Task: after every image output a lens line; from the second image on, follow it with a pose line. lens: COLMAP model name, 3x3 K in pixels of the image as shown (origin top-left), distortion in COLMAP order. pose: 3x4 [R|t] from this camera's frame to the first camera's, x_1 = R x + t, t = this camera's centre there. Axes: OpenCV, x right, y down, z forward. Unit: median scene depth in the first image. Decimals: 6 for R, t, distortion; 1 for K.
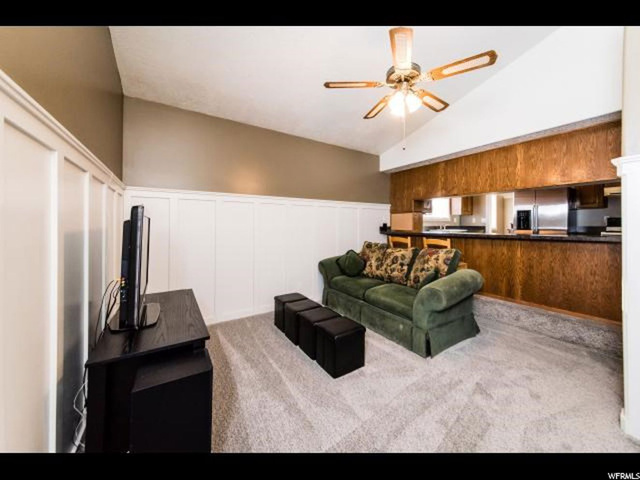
lens RADIAL K [[231.2, 0, 322.4], [0, 231.2, 223.6], [0, 0, 1]] dist [-0.000236, -0.000002]
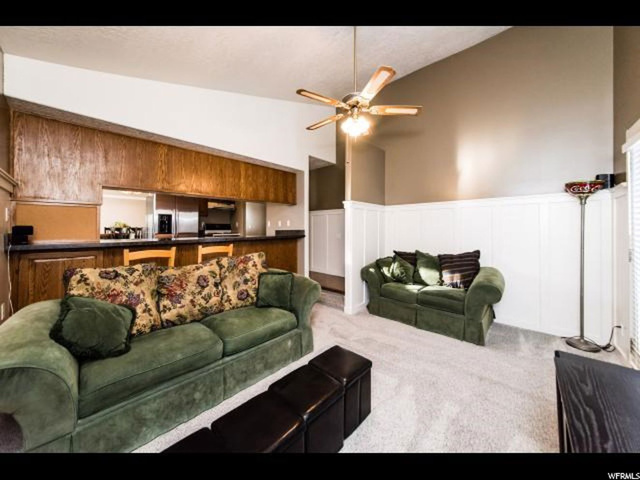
lens RADIAL K [[248.7, 0, 320.7], [0, 248.7, 228.0], [0, 0, 1]] dist [-0.000201, -0.000023]
pose [[-0.265416, 0.001807, 0.964132, -0.435500], [0.001551, 0.999998, -0.001447, 0.003420], [-0.964133, 0.001111, -0.265418, 0.808048]]
